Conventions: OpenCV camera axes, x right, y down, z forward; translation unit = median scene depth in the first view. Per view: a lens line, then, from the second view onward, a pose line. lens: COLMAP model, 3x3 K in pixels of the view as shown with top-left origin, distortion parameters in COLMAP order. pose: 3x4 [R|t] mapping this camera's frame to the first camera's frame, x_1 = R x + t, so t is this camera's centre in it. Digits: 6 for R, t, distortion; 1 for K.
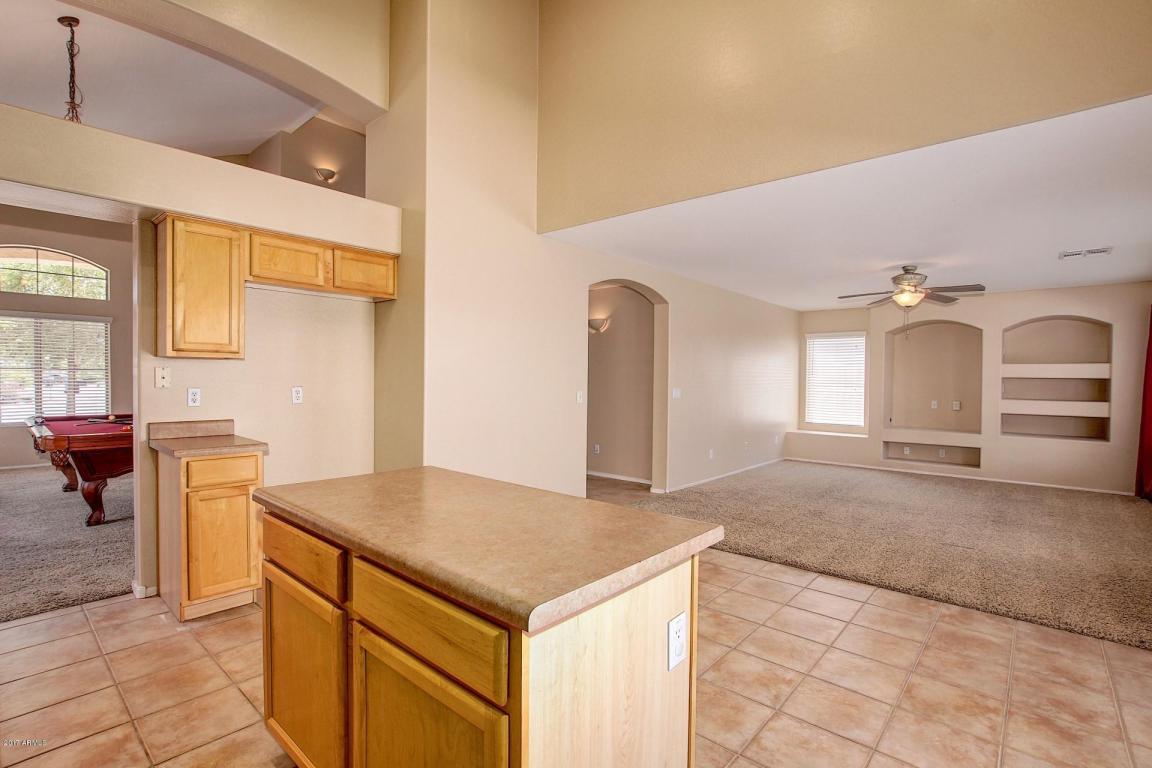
lens RADIAL K [[538.5, 0, 567.4], [0, 538.5, 392.9], [0, 0, 1]] dist [-0.020795, 0.001169]
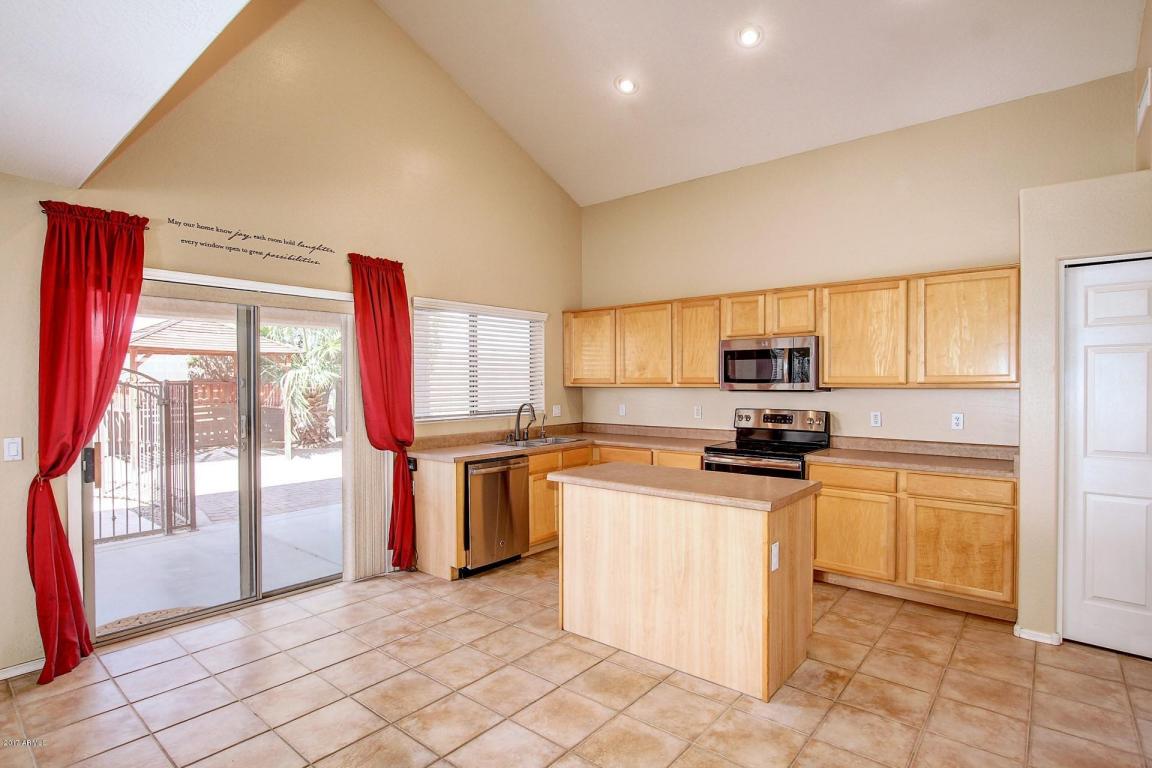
lens RADIAL K [[582.5, 0, 563.5], [0, 582.5, 387.4], [0, 0, 1]] dist [-0.016737, -0.000886]
pose [[-0.999716, -0.007369, -0.022661, 0.062518], [-0.008163, 0.999349, 0.035130, -0.044153], [0.022387, 0.035305, -0.999126, 0.762399]]
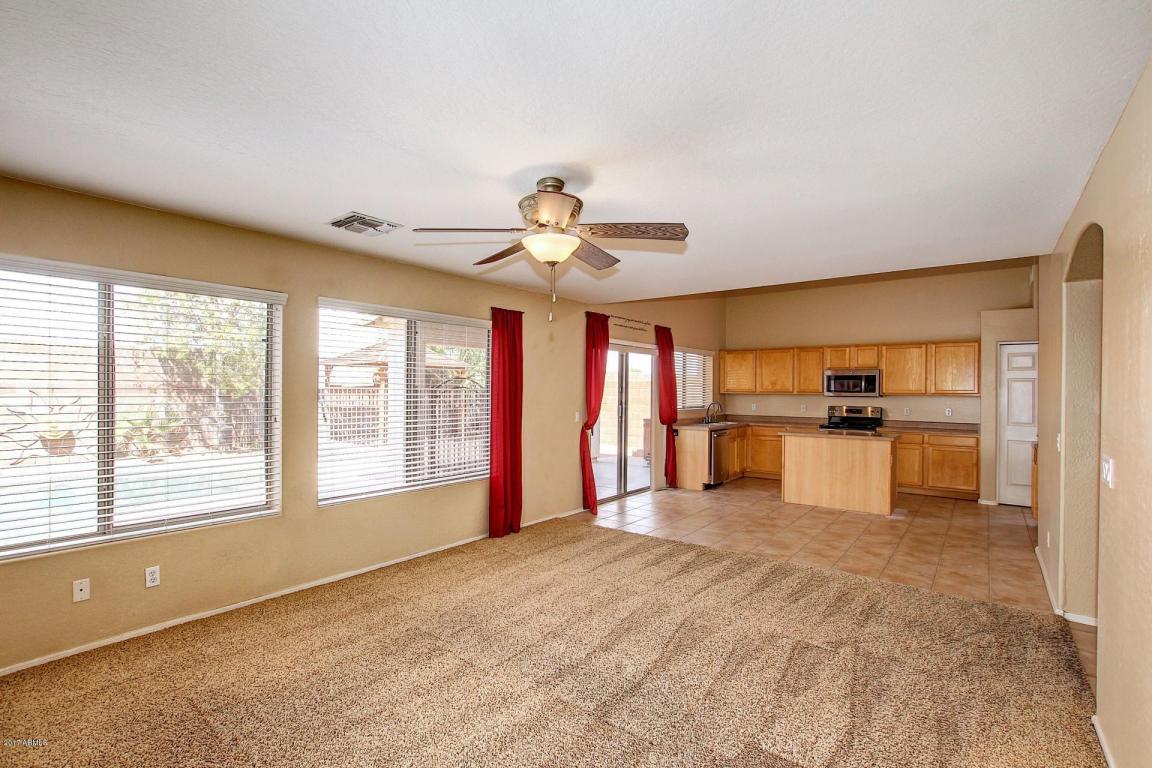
lens RADIAL K [[538.5, 0, 567.6], [0, 538.5, 388.8], [0, 0, 1]] dist [-0.020795, 0.001169]
pose [[-0.997724, -0.018843, -0.064750, 0.574699], [-0.020404, 0.999515, 0.023528, -0.051998], [0.064276, 0.024796, -0.997624, 1.307535]]
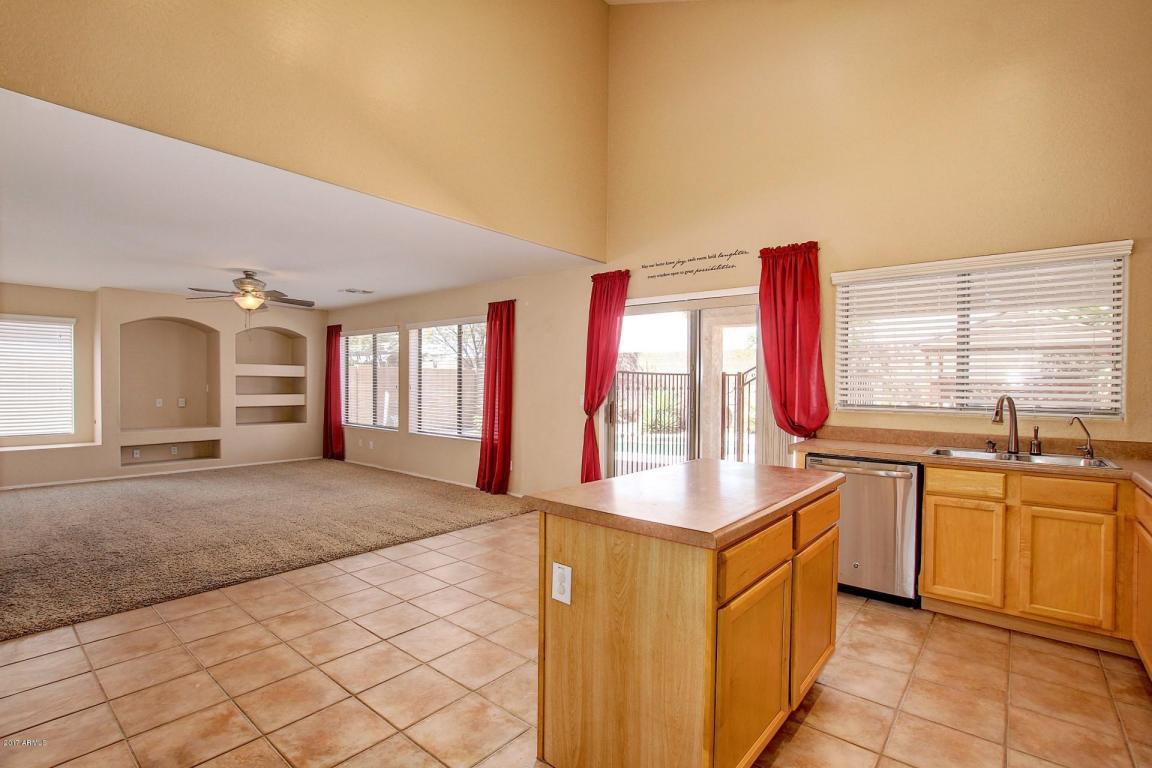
lens RADIAL K [[538.5, 0, 570.5], [0, 538.5, 389.2], [0, 0, 1]] dist [-0.020795, 0.001169]
pose [[-0.023601, -0.022701, 0.999464, -0.385805], [0.017821, 0.999574, 0.023124, -0.015048], [-0.999563, 0.018358, -0.023186, 0.342334]]
